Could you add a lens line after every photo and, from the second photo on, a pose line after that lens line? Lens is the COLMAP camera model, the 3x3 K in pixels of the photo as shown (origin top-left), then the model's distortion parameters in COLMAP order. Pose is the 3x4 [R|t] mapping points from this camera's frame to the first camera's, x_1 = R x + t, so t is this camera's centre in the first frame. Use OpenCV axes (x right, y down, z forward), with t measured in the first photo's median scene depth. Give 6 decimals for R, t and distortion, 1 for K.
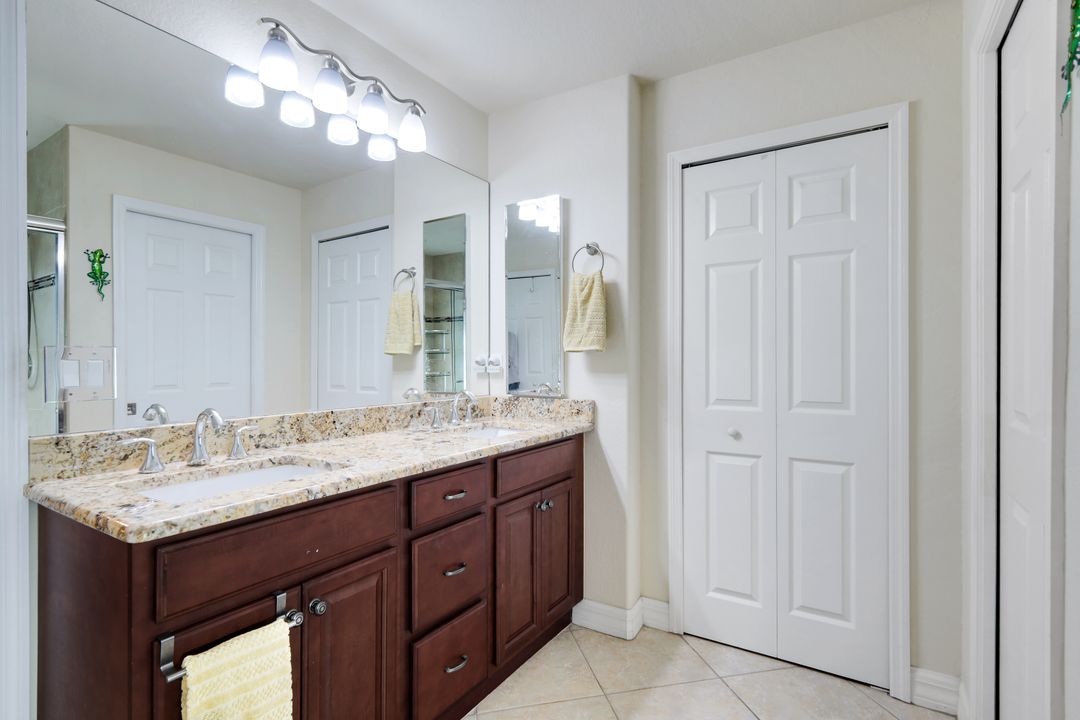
lens RADIAL K [[517.4, 0, 541.5], [0, 517.4, 364.8], [0, 0, 1]] dist [0.006198, 0.000366]
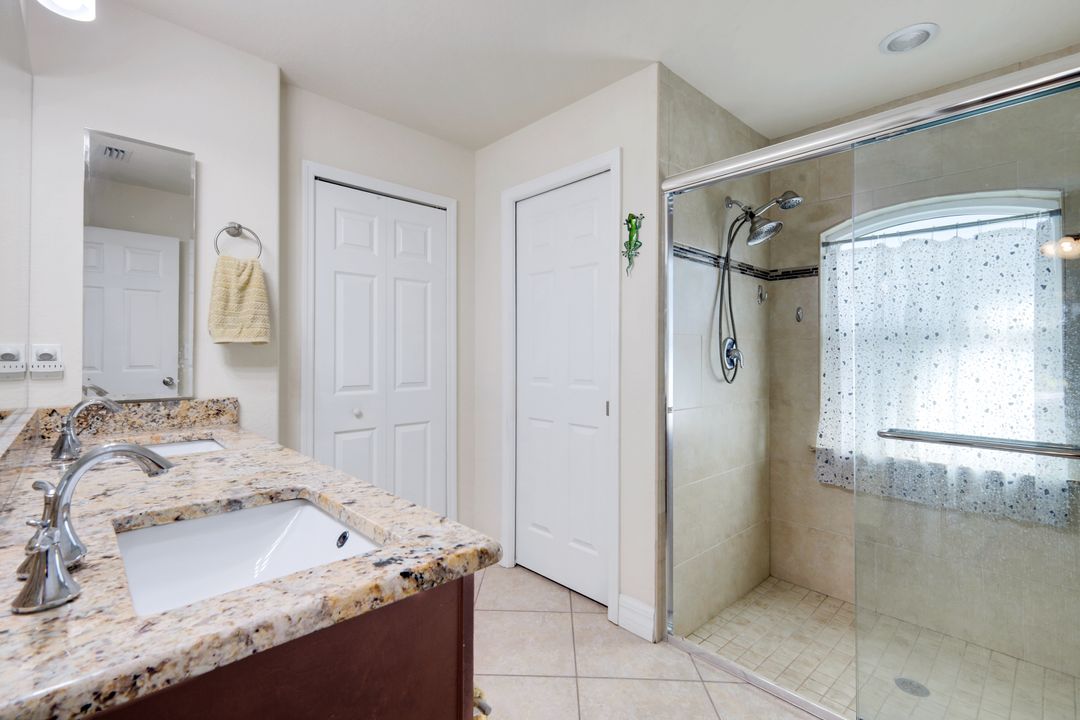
lens RADIAL K [[489.6, 0, 538.1], [0, 489.6, 353.4], [0, 0, 1]] dist [-0.000809, 0.000041]
pose [[0.247005, 0.002338, 0.969011, -0.623266], [0.007419, 0.999963, -0.004304, -0.000800], [-0.968986, 0.008252, 0.246978, 0.289543]]
